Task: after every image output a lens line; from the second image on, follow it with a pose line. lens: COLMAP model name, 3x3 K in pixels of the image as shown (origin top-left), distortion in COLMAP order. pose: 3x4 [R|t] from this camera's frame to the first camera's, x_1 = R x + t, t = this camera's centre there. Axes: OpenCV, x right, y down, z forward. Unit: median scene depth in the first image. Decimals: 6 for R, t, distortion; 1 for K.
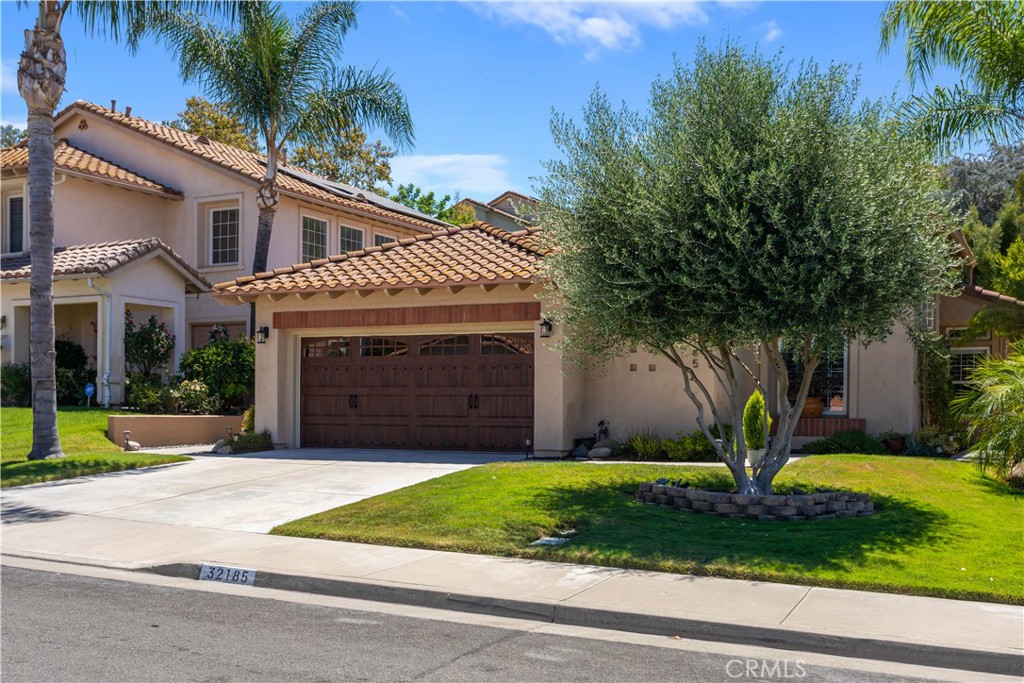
lens RADIAL K [[1159.3, 0, 511.5], [0, 1159.3, 347.5], [0, 0, 1]] dist [0.020329, 0.000000]
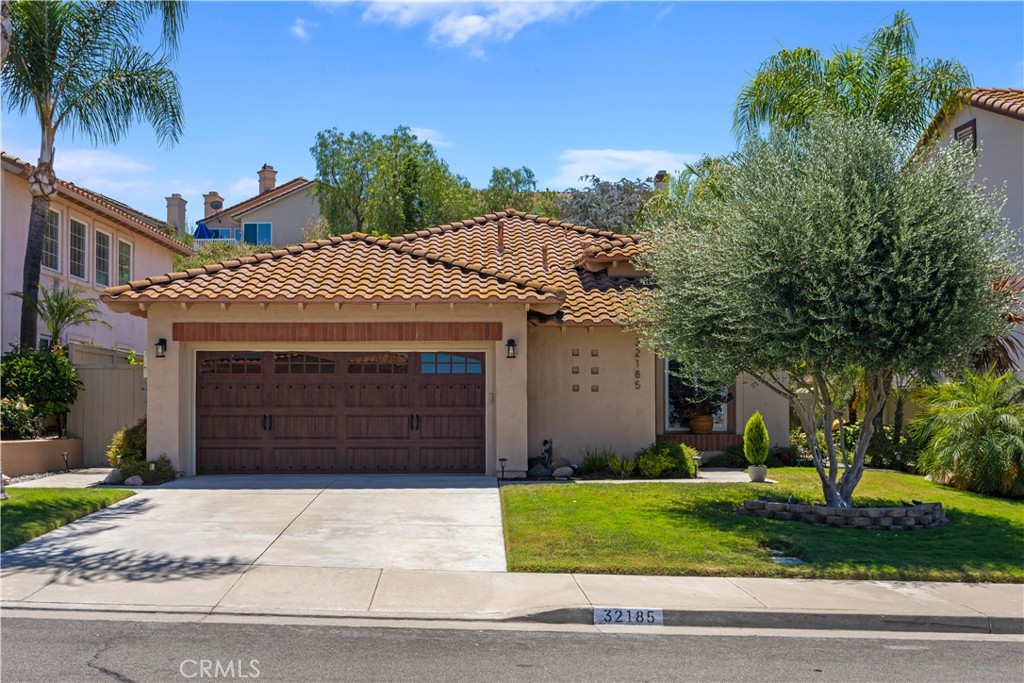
lens RADIAL K [[1167.9, 0, 512.5], [0, 1167.9, 338.6], [0, 0, 1]] dist [0.003215, 0.000000]
pose [[0.891853, 0.023003, 0.451740, -0.399832], [-0.017132, 0.999707, -0.017084, -0.007610], [-0.452001, 0.007498, 0.891986, 0.095829]]
